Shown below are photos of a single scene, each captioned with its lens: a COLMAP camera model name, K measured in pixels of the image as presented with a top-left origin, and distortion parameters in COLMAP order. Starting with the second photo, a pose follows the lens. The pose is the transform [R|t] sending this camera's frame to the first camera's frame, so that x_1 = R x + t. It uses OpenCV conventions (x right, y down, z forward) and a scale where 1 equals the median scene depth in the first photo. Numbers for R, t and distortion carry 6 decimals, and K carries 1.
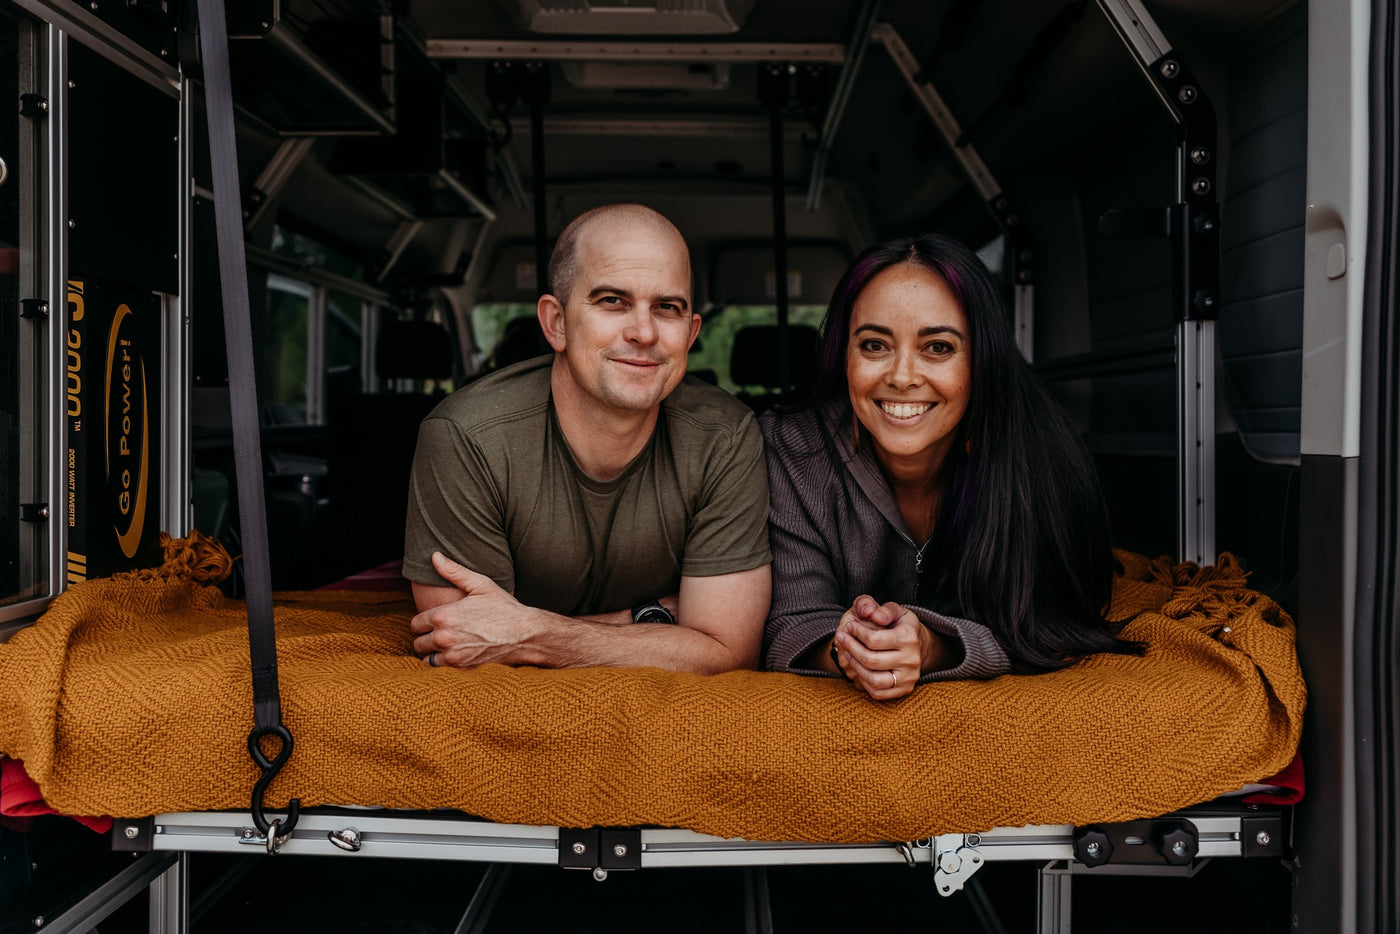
lens RADIAL K [[1477.1, 0, 710.7], [0, 1477.1, 458.0], [0, 0, 1]] dist [0.011345, 0.008549]
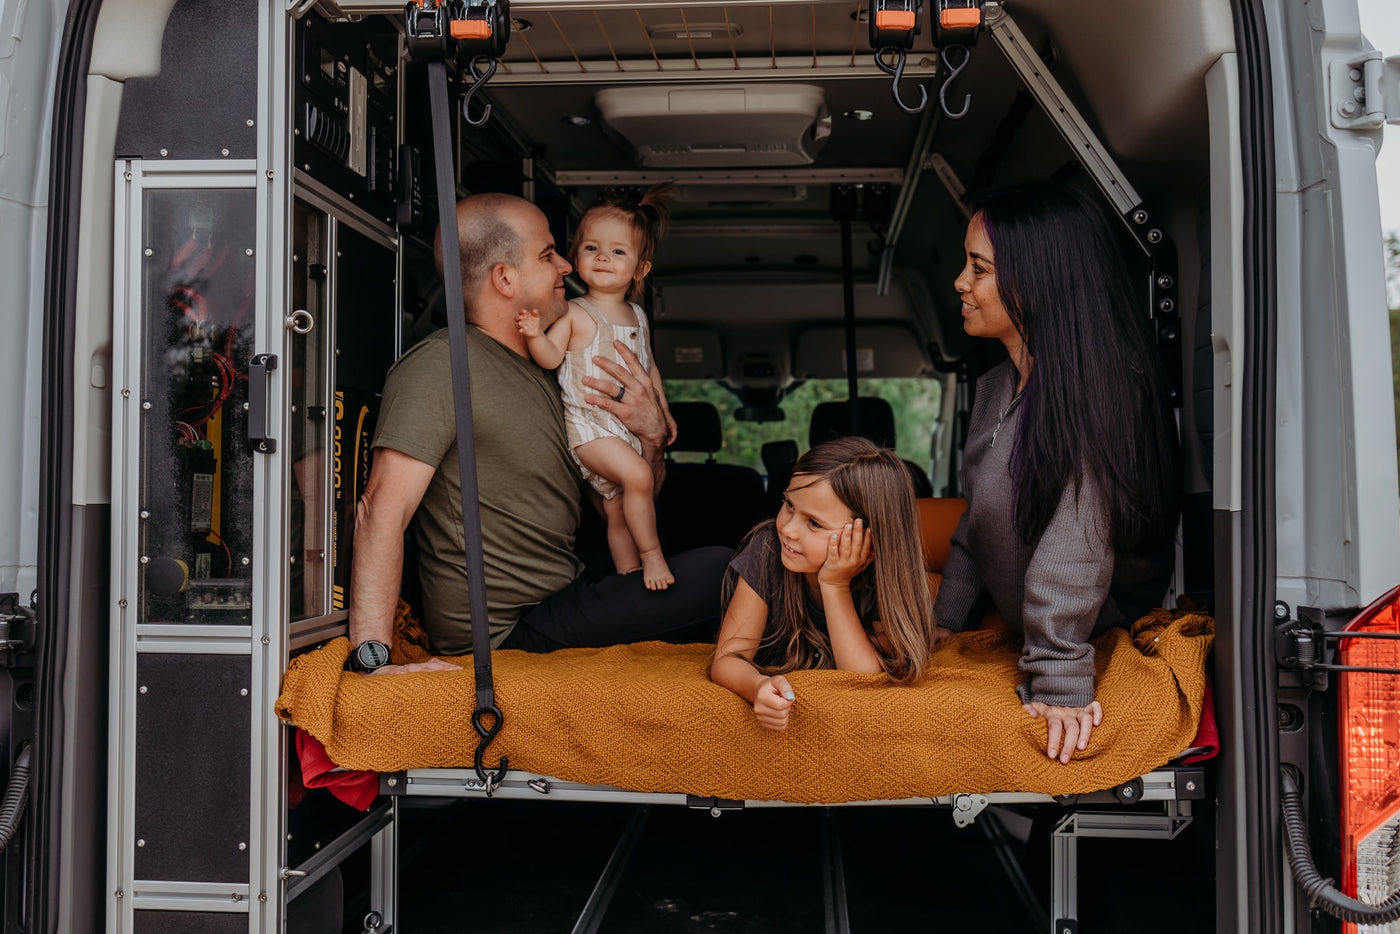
lens RADIAL K [[1477.1, 0, 710.7], [0, 1477.1, 458.0], [0, 0, 1]] dist [0.011345, 0.008549]
pose [[0.998362, -0.007348, -0.056746, 0.002314], [0.005138, 0.999226, -0.038992, 0.000016], [0.056989, 0.038637, 0.997627, -0.274098]]
